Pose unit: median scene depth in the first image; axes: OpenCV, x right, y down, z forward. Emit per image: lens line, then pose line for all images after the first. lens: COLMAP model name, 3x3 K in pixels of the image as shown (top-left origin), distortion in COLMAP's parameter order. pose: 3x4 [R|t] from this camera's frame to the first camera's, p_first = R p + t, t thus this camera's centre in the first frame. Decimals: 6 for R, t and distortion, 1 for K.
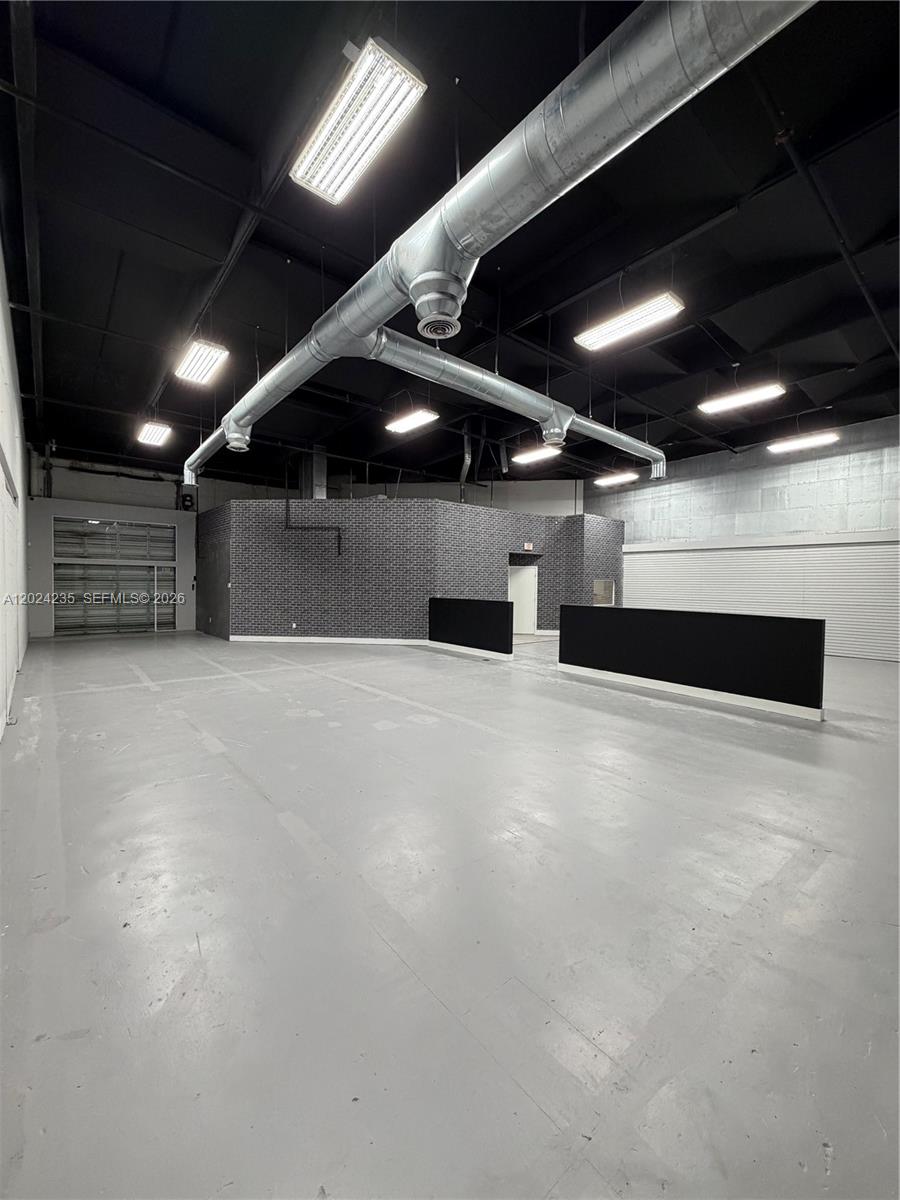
lens RADIAL K [[478.0, 0, 451.0], [0, 478.0, 596.8], [0, 0, 1]] dist [-0.002142, -0.000001]
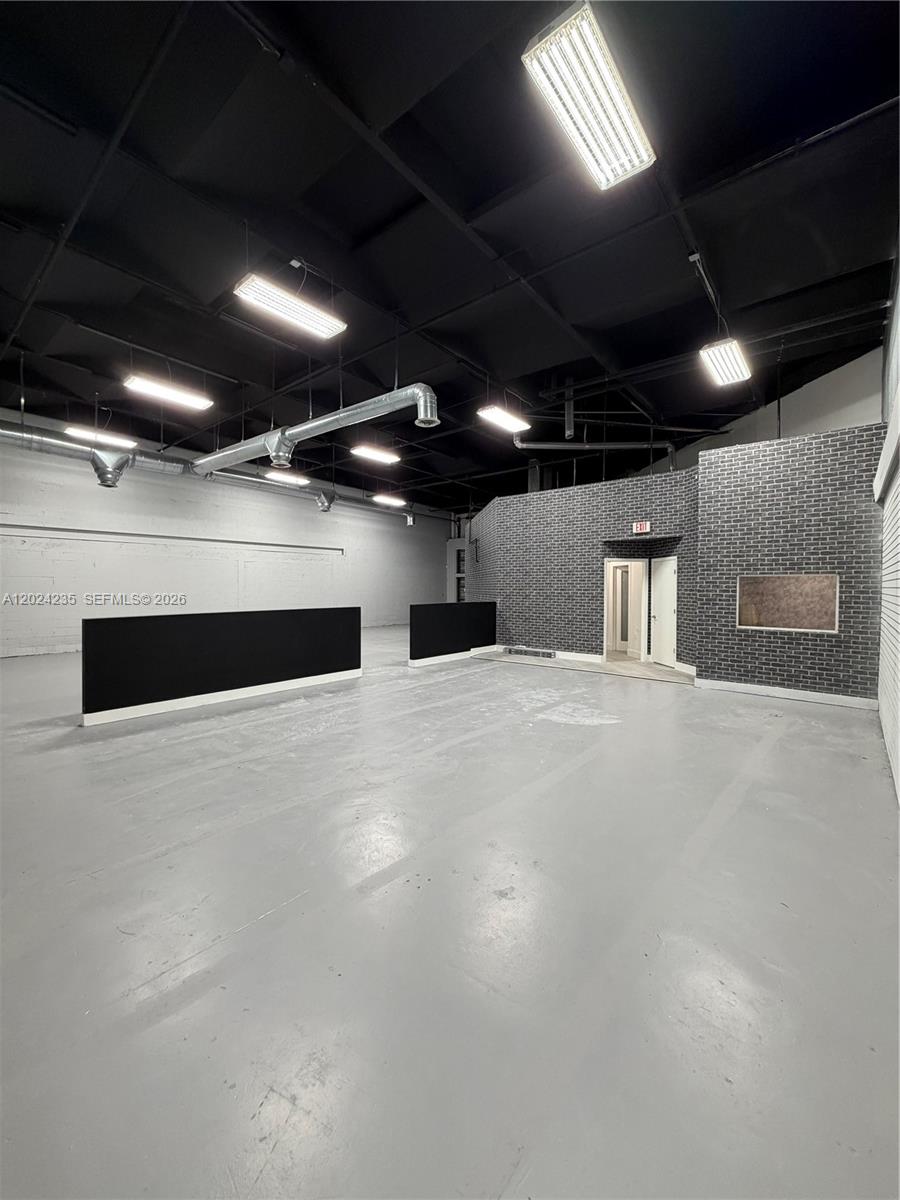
lens RADIAL K [[478.0, 0, 451.0], [0, 478.0, 596.8], [0, 0, 1]] dist [-0.002142, -0.000001]
pose [[0.179035, 0.009790, -0.983794, 0.748632], [-0.024275, 0.999690, 0.005530, -0.008889], [0.983543, 0.022892, 0.179217, 0.630391]]
